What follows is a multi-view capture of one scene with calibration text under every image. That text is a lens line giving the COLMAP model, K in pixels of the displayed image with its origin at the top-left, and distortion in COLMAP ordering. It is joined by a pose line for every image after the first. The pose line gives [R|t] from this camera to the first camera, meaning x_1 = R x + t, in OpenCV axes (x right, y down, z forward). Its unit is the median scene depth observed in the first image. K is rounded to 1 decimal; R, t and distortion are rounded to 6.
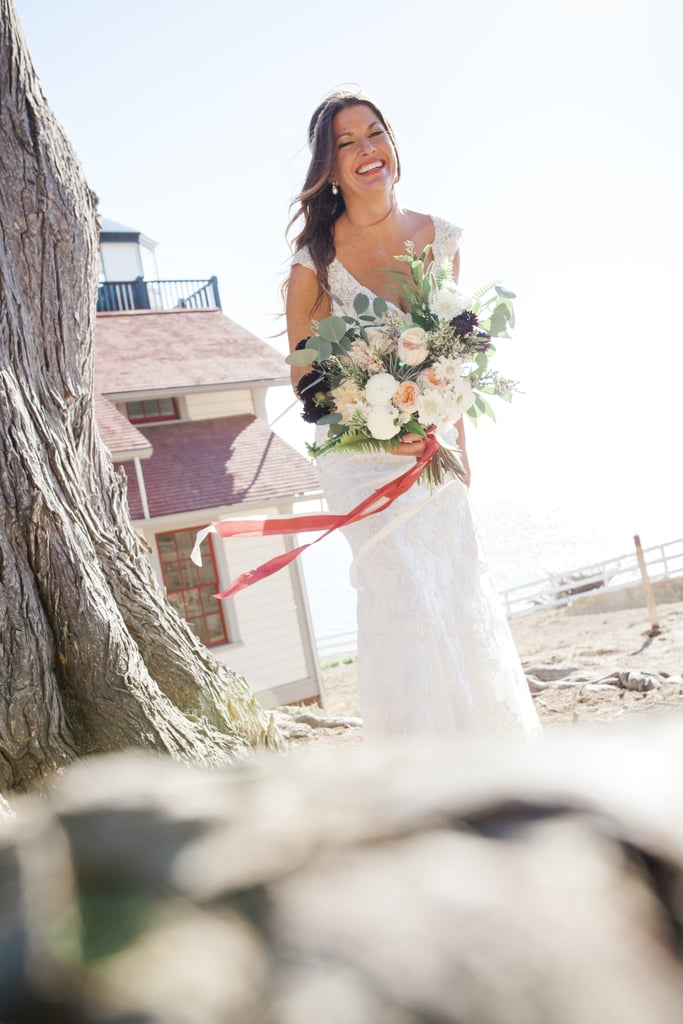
lens RADIAL K [[984.7, 0, 341.5], [0, 984.7, 512.0], [0, 0, 1]] dist [-0.042962, 0.020986]
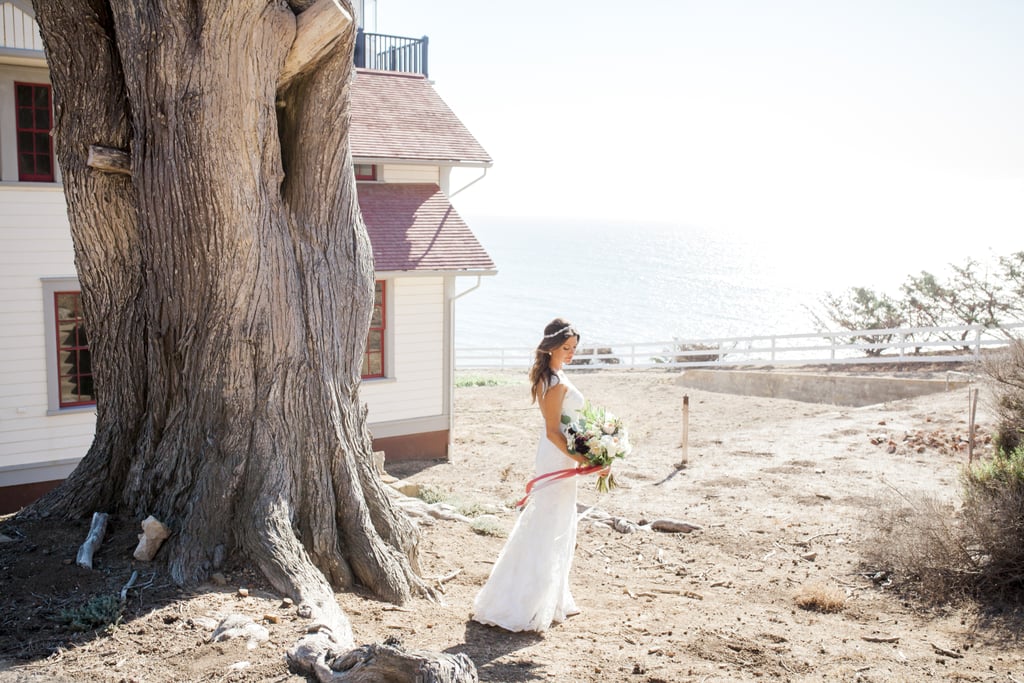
lens RADIAL K [[984.7, 0, 512.0], [0, 984.7, 341.5], [0, 0, 1]] dist [-0.042962, 0.020986]
pose [[0.981458, 0.189271, 0.030270, -0.002960], [-0.191643, 0.971907, 0.136637, -0.110046], [-0.003558, -0.139905, 0.990159, -0.218762]]
